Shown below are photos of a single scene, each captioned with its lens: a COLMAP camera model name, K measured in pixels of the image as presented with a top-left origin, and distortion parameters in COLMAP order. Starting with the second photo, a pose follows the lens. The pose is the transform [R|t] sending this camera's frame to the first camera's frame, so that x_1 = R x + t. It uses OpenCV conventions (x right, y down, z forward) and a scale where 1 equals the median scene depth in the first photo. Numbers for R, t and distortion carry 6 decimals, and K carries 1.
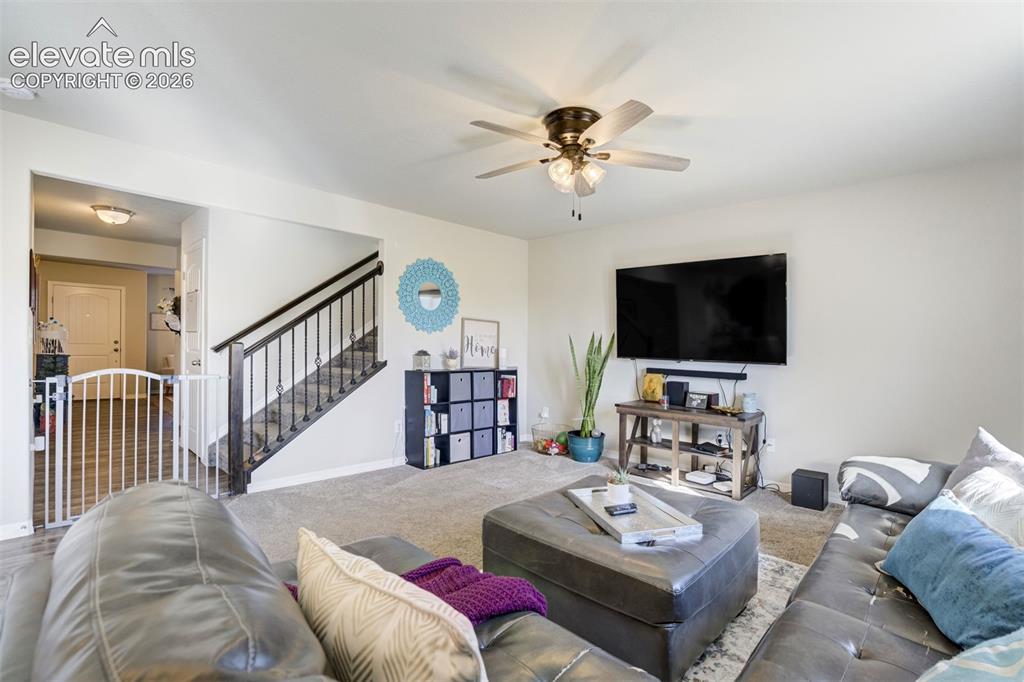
lens RADIAL K [[471.0, 0, 508.6], [0, 471.0, 346.7], [0, 0, 1]] dist [-0.026893, 0.006496]
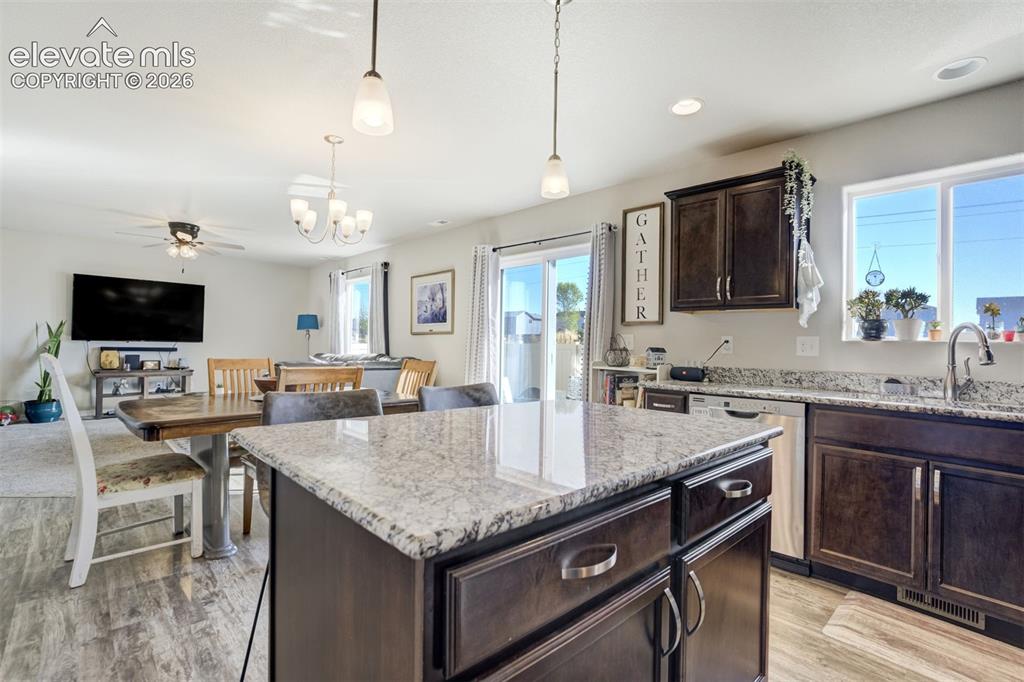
lens RADIAL K [[471.0, 0, 528.7], [0, 471.0, 365.4], [0, 0, 1]] dist [-0.026893, 0.006496]
pose [[0.029936, -0.071649, 0.996981, -1.124158], [-0.019547, 0.997195, 0.072251, -0.026449], [-0.999361, -0.021651, 0.028451, -0.352740]]
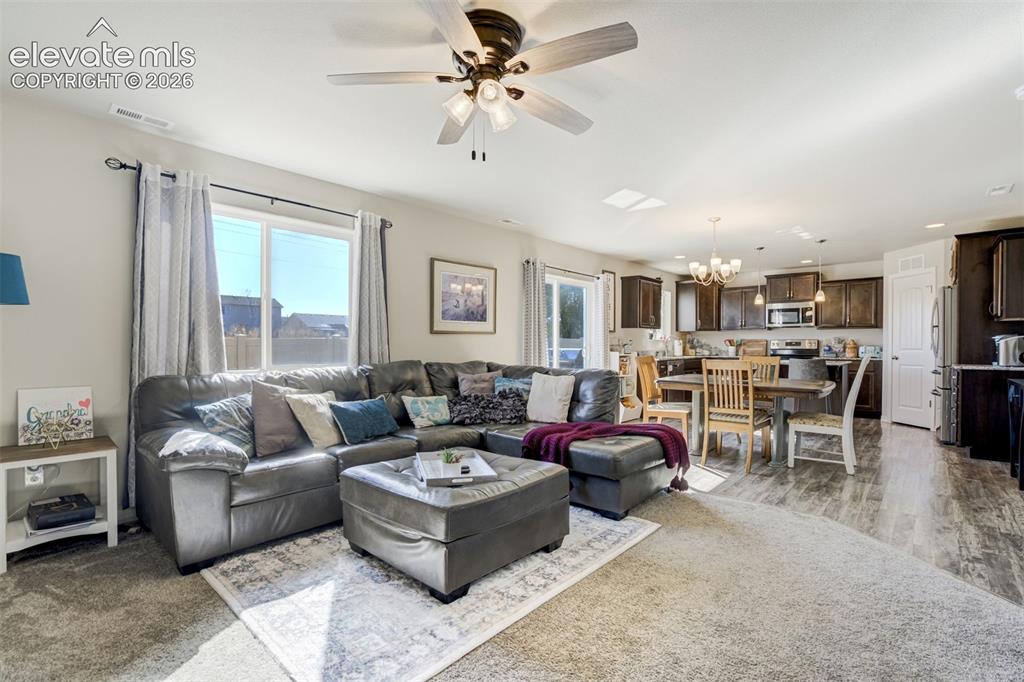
lens RADIAL K [[471.0, 0, 527.4], [0, 471.0, 349.8], [0, 0, 1]] dist [-0.026893, 0.006496]
pose [[-0.998279, -0.027935, -0.051553, 0.070248], [-0.028634, 0.999507, 0.012858, 0.006010], [0.051168, 0.014312, -0.998587, 1.072009]]
